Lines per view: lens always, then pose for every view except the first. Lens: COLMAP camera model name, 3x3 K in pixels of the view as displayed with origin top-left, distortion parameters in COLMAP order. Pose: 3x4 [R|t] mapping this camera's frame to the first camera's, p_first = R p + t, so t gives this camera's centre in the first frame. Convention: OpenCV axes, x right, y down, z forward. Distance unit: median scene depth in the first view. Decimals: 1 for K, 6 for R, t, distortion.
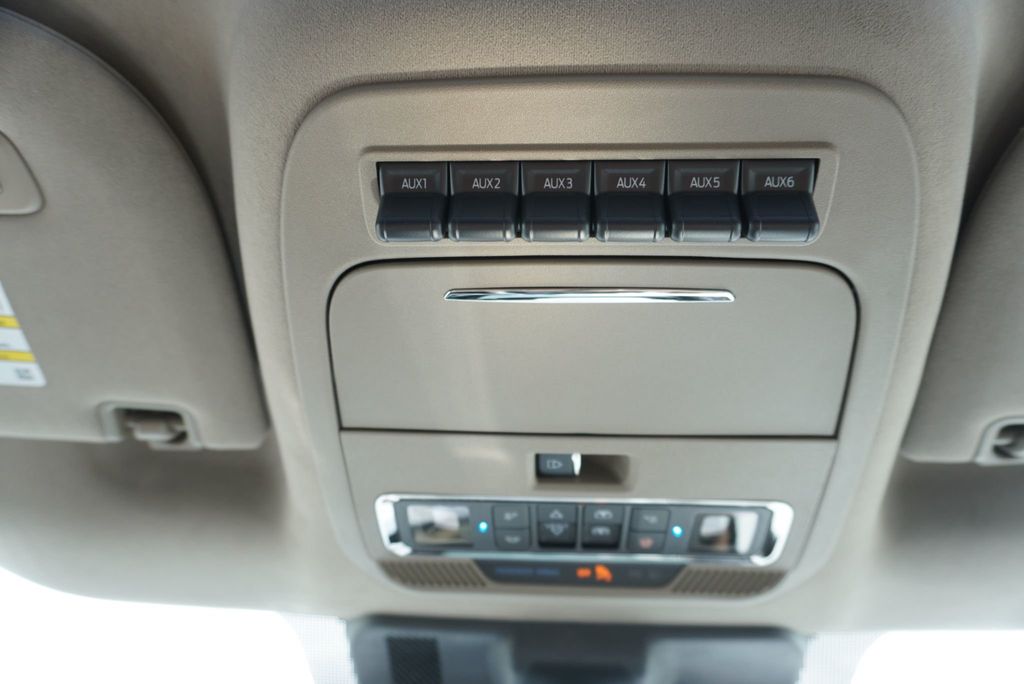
lens RADIAL K [[692.4, 0, 512.0], [0, 692.4, 342.0], [0, 0, 1]] dist [-0.004307, 0.004506]
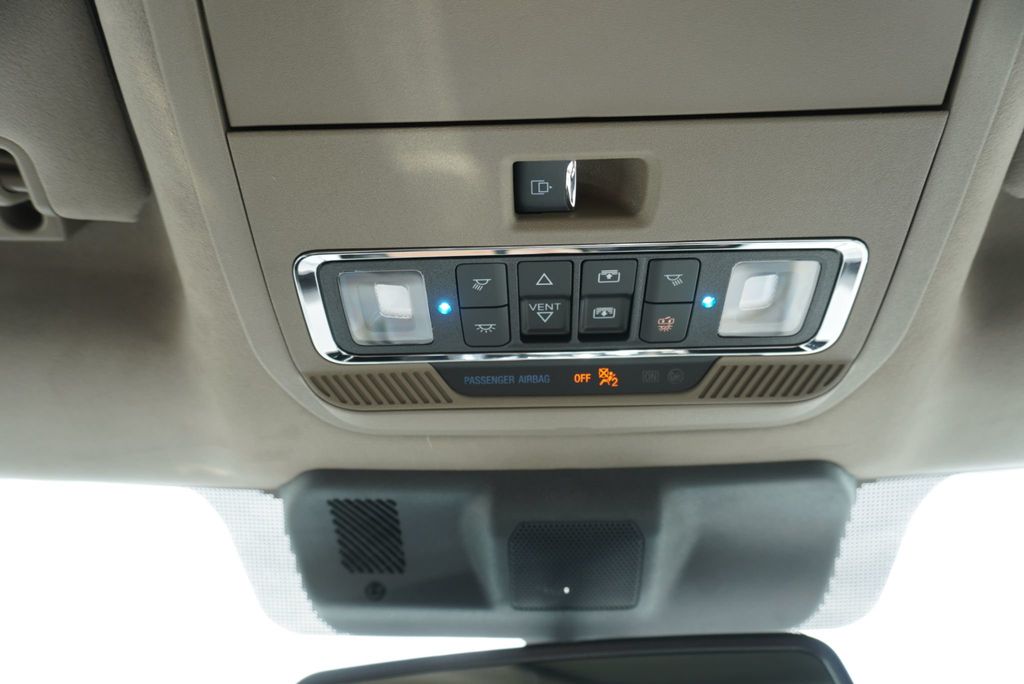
lens RADIAL K [[692.4, 0, 512.0], [0, 692.4, 342.0], [0, 0, 1]] dist [-0.004307, 0.004506]
pose [[0.998839, -0.029797, 0.037864, 0.000391], [0.028604, 0.999090, 0.031649, 0.275440], [-0.038772, -0.030530, 0.998782, 0.258204]]
